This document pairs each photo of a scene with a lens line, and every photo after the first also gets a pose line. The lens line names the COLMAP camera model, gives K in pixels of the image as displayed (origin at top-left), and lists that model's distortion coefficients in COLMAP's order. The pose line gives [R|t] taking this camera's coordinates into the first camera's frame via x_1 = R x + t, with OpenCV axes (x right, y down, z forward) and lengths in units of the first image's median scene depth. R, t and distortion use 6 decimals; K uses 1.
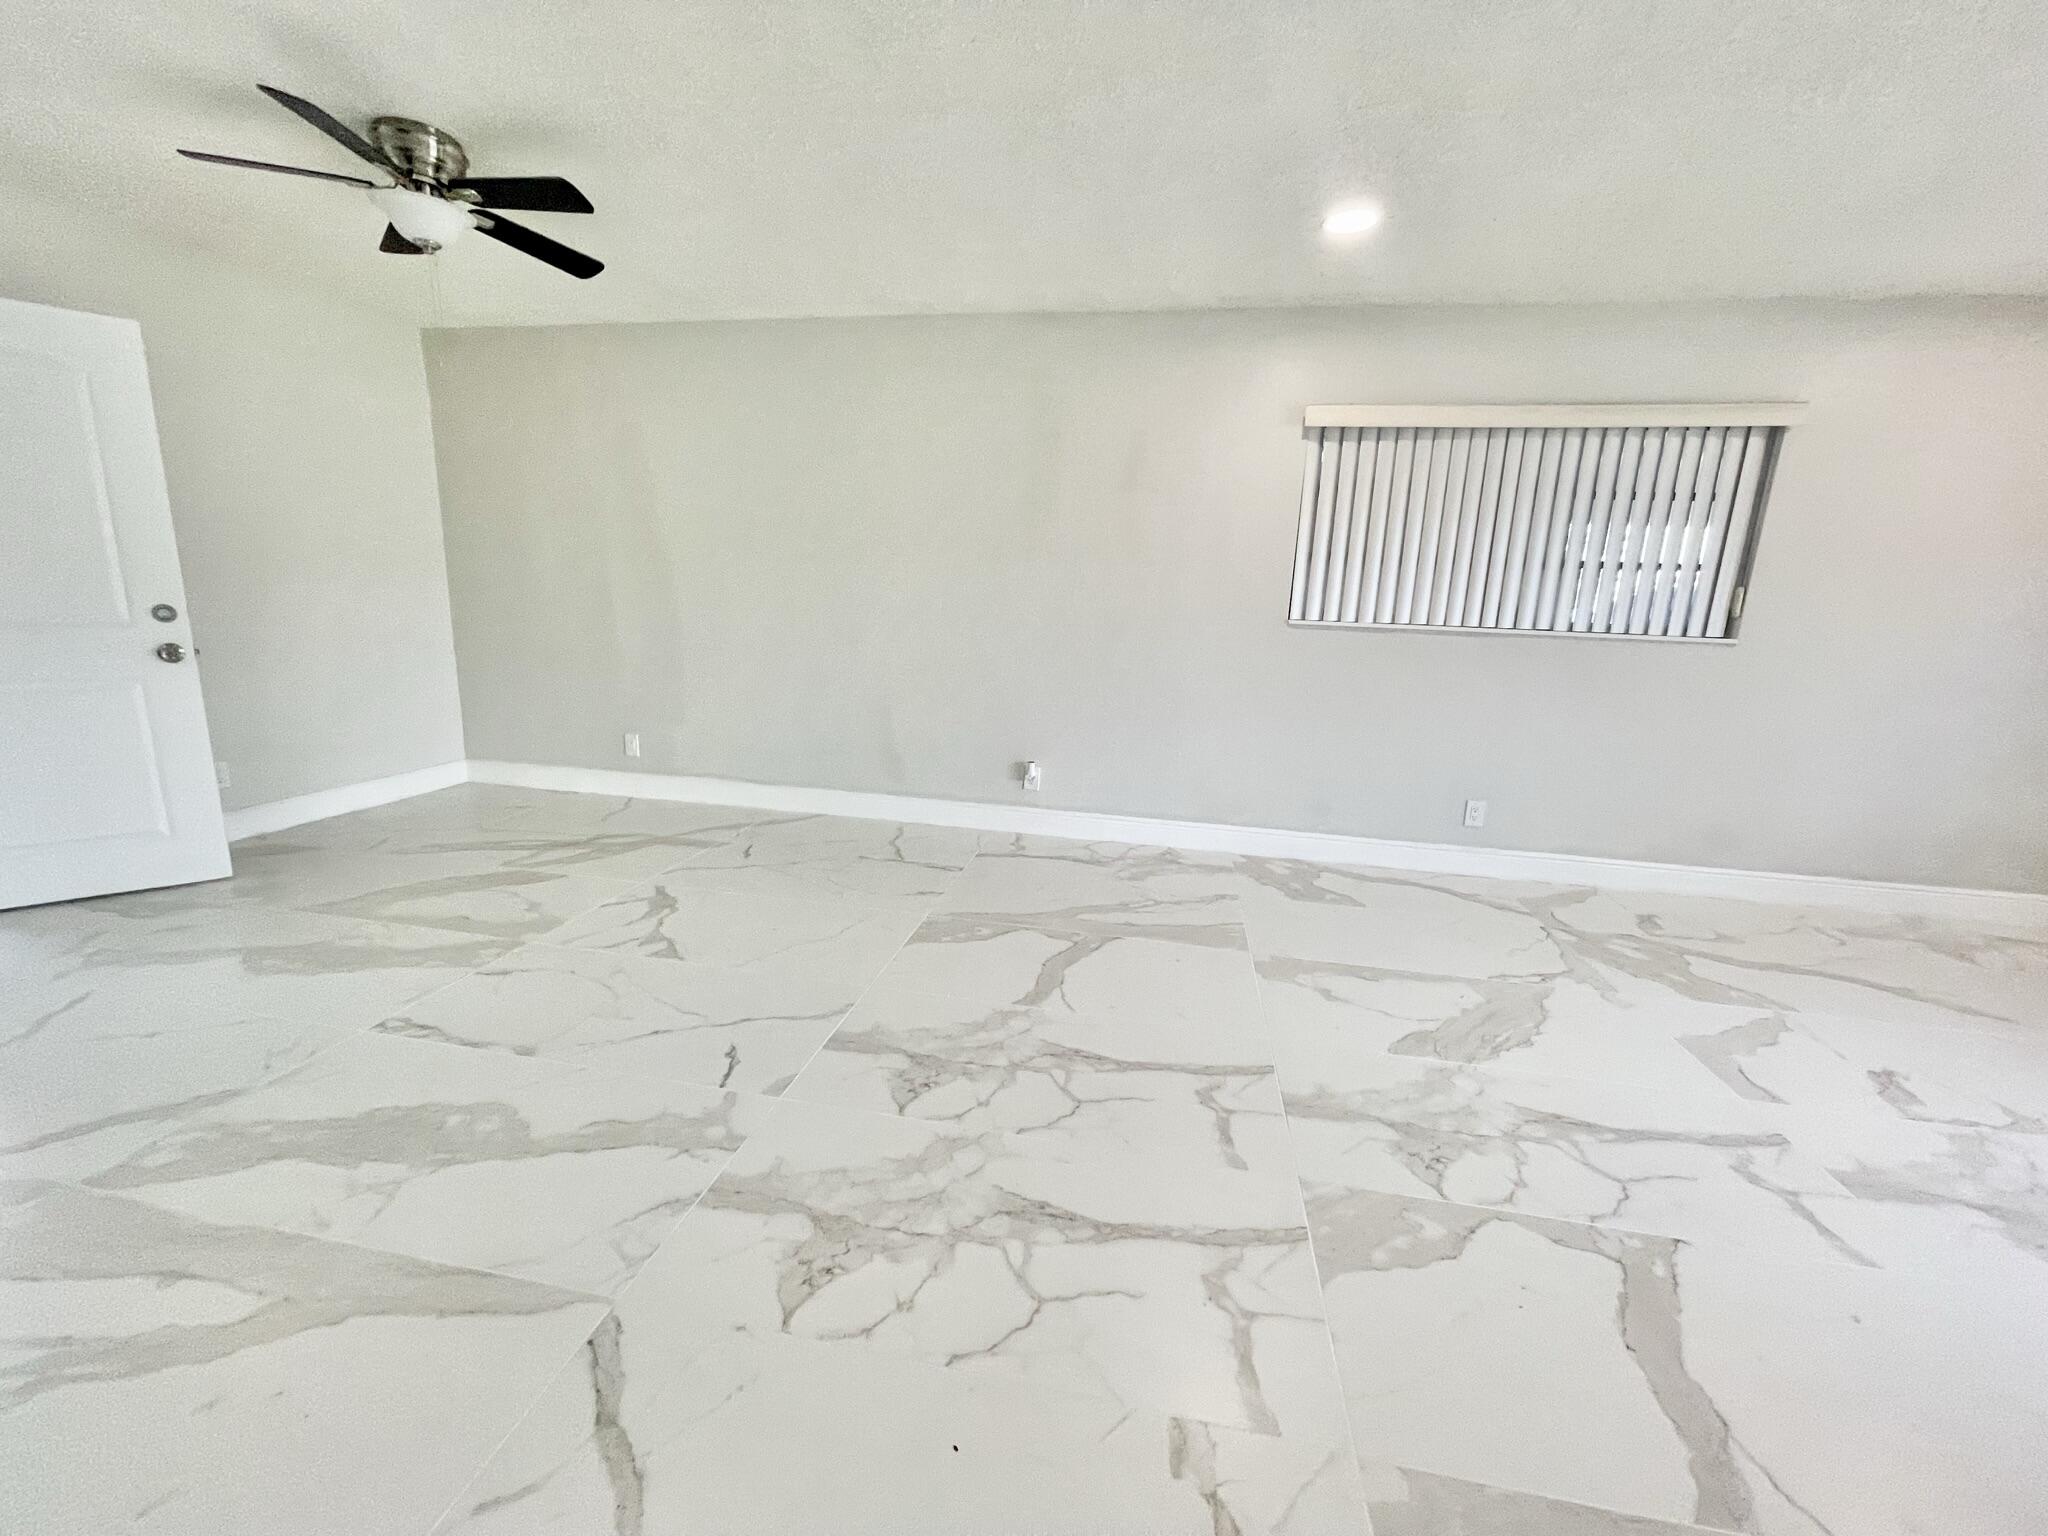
lens RADIAL K [[823.0, 0, 1022.7], [0, 823.0, 778.6], [0, 0, 1]] dist [0.001402, 0.000486]
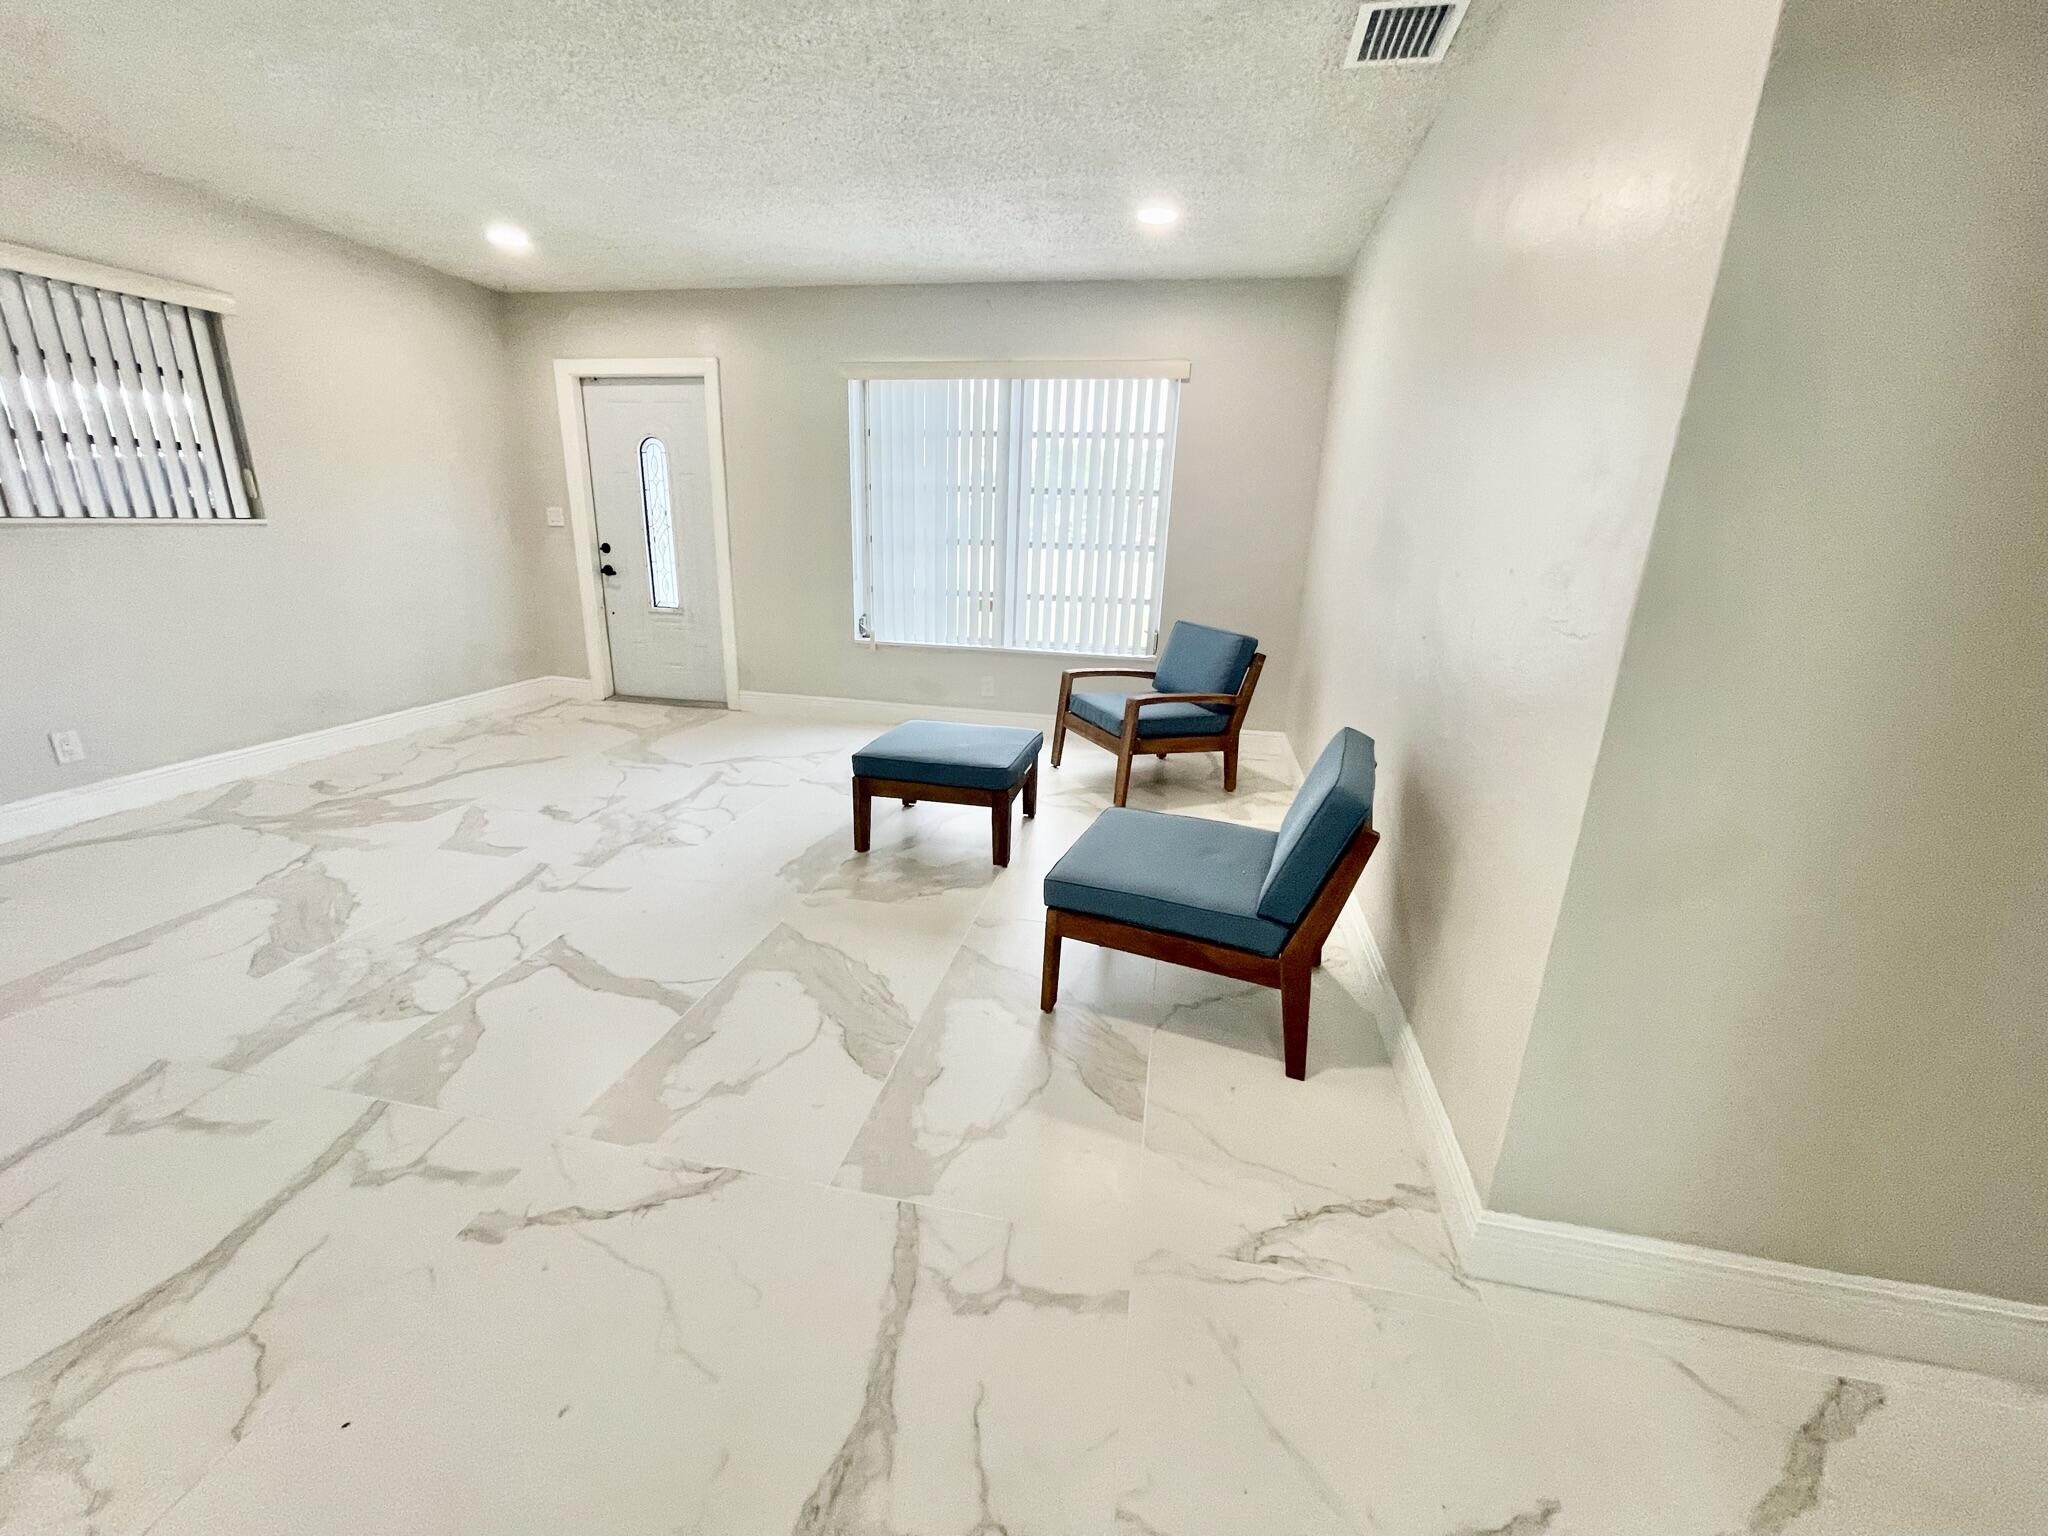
lens RADIAL K [[828.3, 0, 1018.2], [0, 828.3, 770.1], [0, 0, 1]] dist [-0.000126, 0.000191]
pose [[0.017962, -0.328939, 0.944180, -0.395276], [0.187032, 0.928769, 0.320012, -0.041235], [-0.982190, 0.170844, 0.078205, 0.001042]]
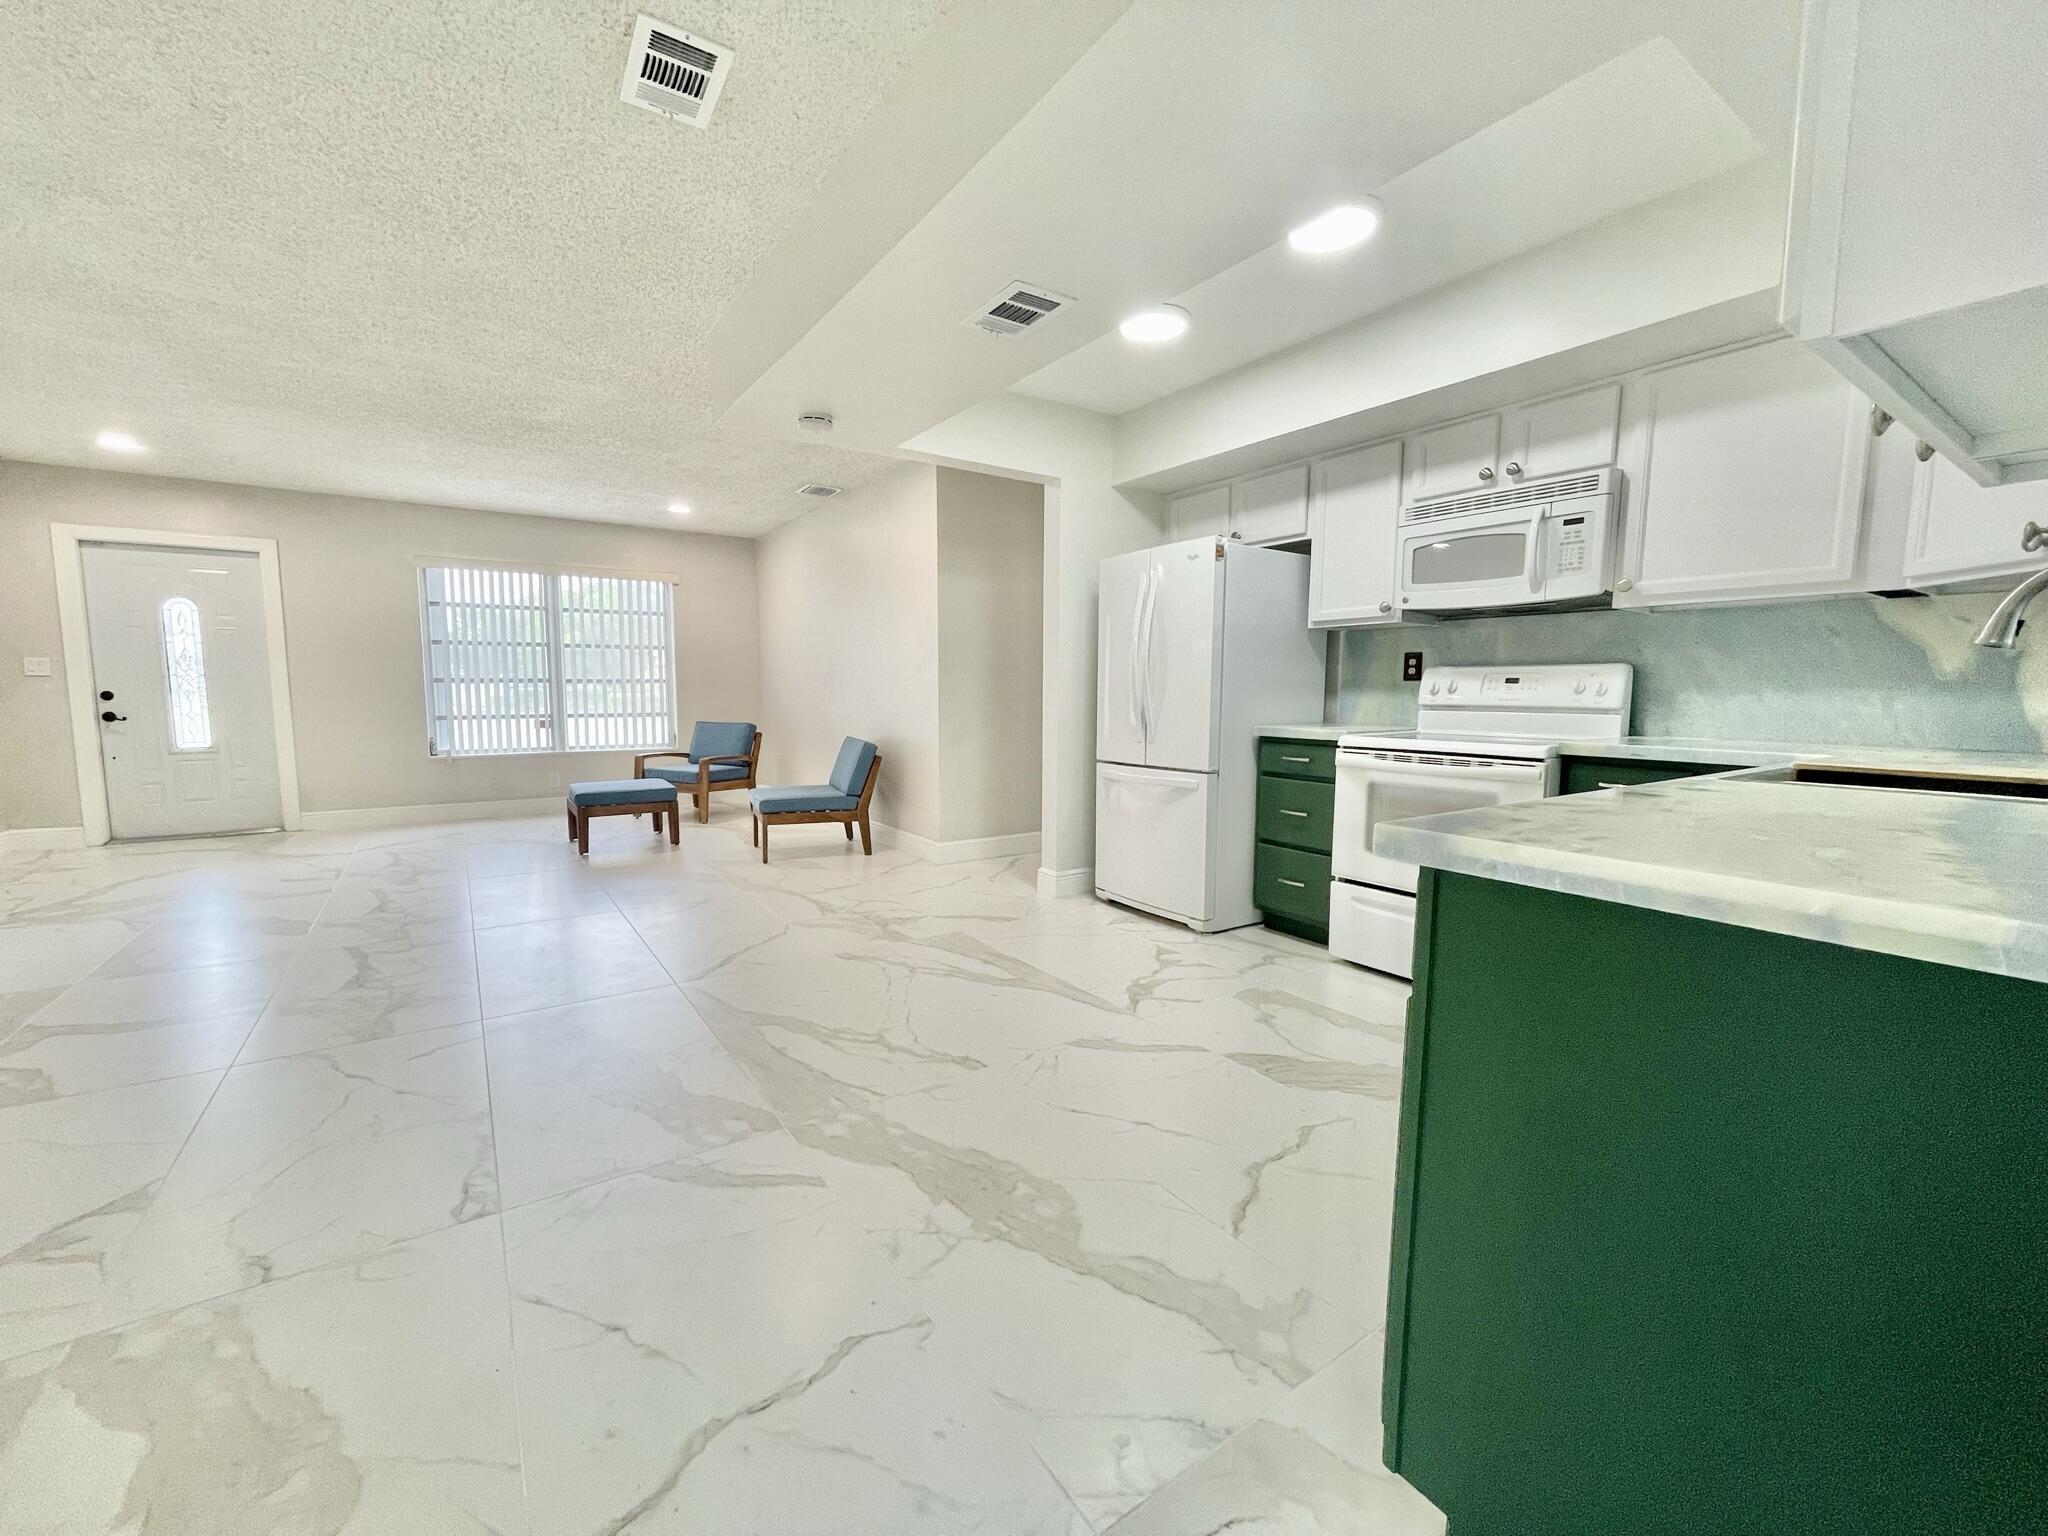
lens RADIAL K [[831.1, 0, 1022.6], [0, 831.1, 771.9], [0, 0, 1]] dist [-0.001569, -0.000417]
pose [[-0.707895, -0.116107, 0.696710, -1.610772], [0.118914, 0.952726, 0.279595, -0.241975], [-0.696236, 0.280773, -0.660623, 1.035719]]
